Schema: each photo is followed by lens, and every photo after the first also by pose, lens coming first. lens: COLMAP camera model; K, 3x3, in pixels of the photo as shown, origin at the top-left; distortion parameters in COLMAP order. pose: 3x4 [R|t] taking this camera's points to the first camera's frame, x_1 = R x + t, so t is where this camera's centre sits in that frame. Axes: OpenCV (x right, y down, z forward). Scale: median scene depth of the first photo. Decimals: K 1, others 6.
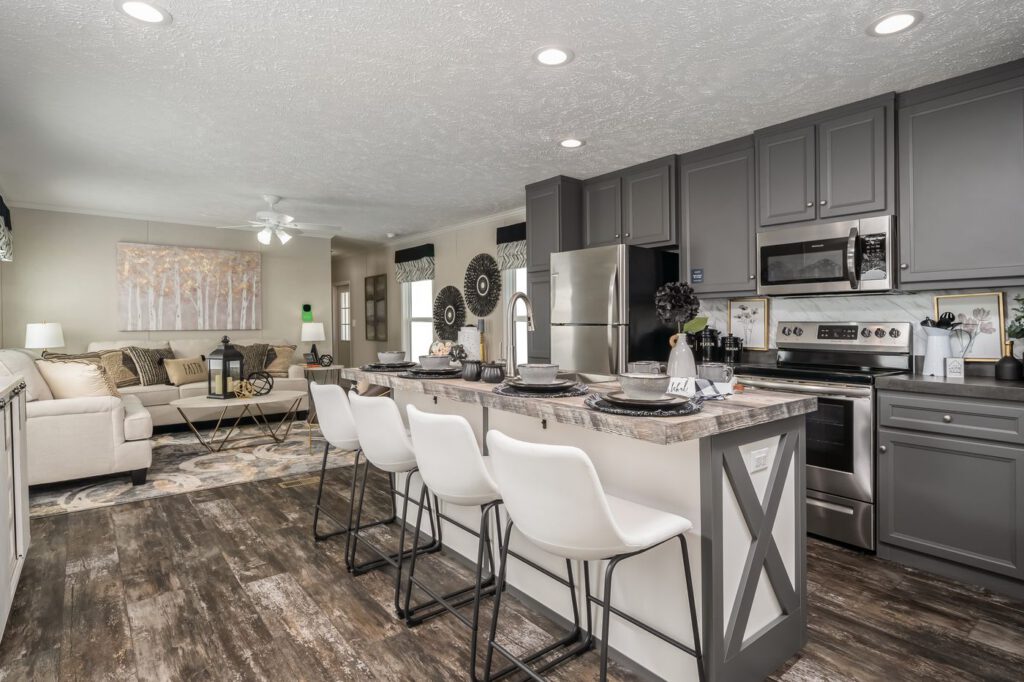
lens RADIAL K [[522.8, 0, 510.4], [0, 522.8, 328.8], [0, 0, 1]] dist [-0.003247, -0.004714]
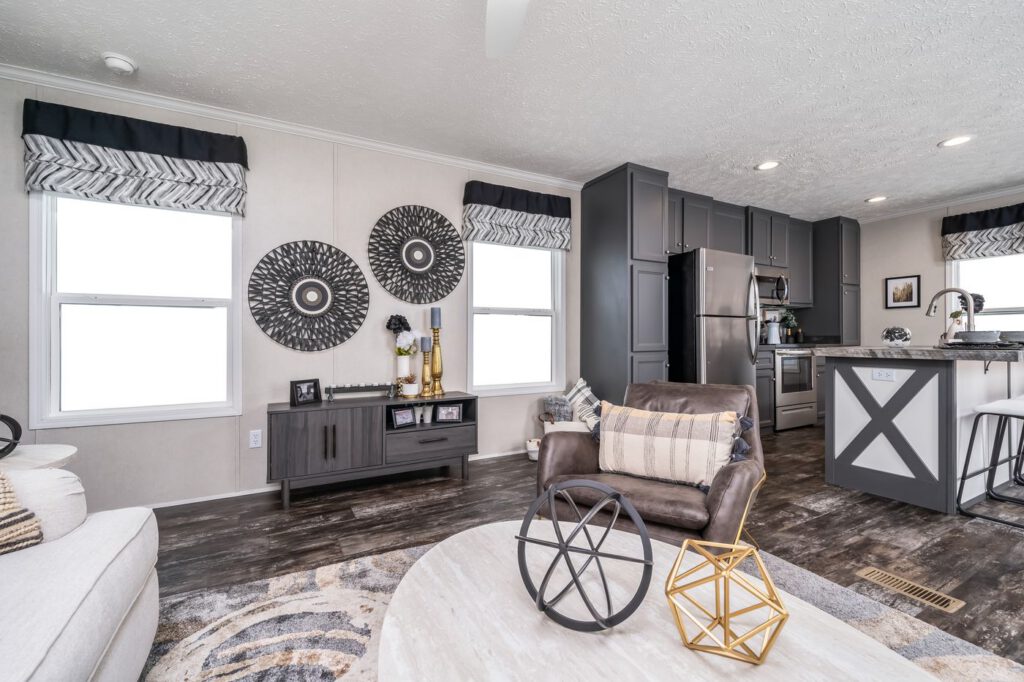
lens RADIAL K [[426.0, 0, 500.2], [0, 426.0, 340.0], [0, 0, 1]] dist [-0.012880, 0.002464]
pose [[0.209679, -0.006976, 0.977745, -1.181944], [0.014903, 0.999881, 0.003938, 0.043414], [-0.977657, 0.013746, 0.209758, 1.712992]]
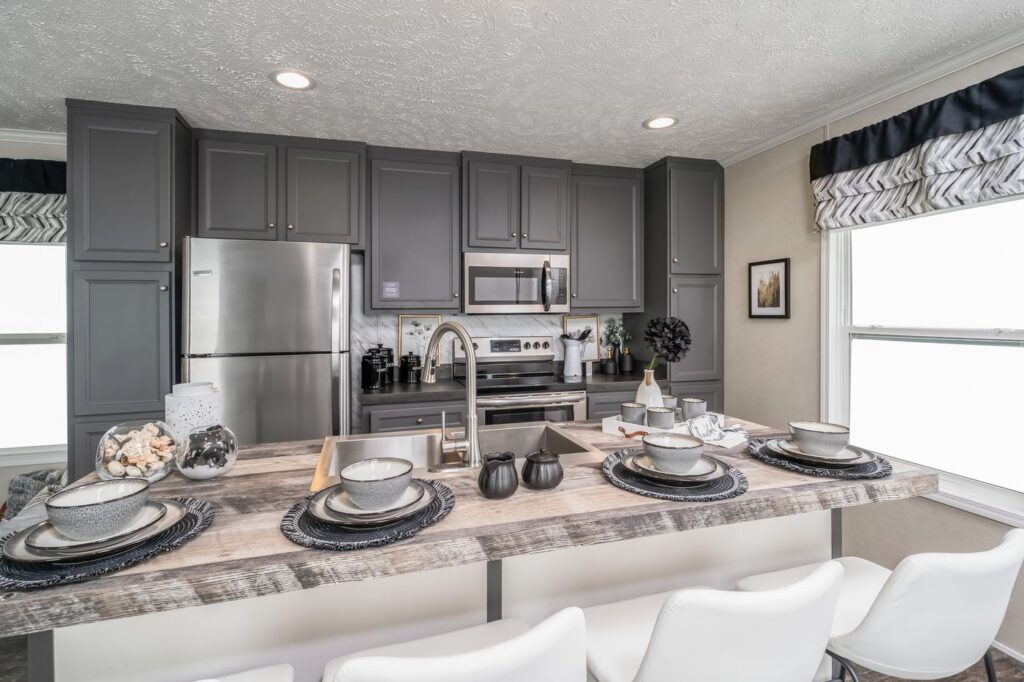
lens RADIAL K [[498.3, 0, 496.8], [0, 498.3, 315.1], [0, 0, 1]] dist [0.000049, -0.002732]
pose [[0.390963, -0.006273, 0.920385, -0.442607], [0.020005, 0.999798, -0.001683, -0.067361], [-0.920189, 0.019071, 0.391010, 0.646502]]
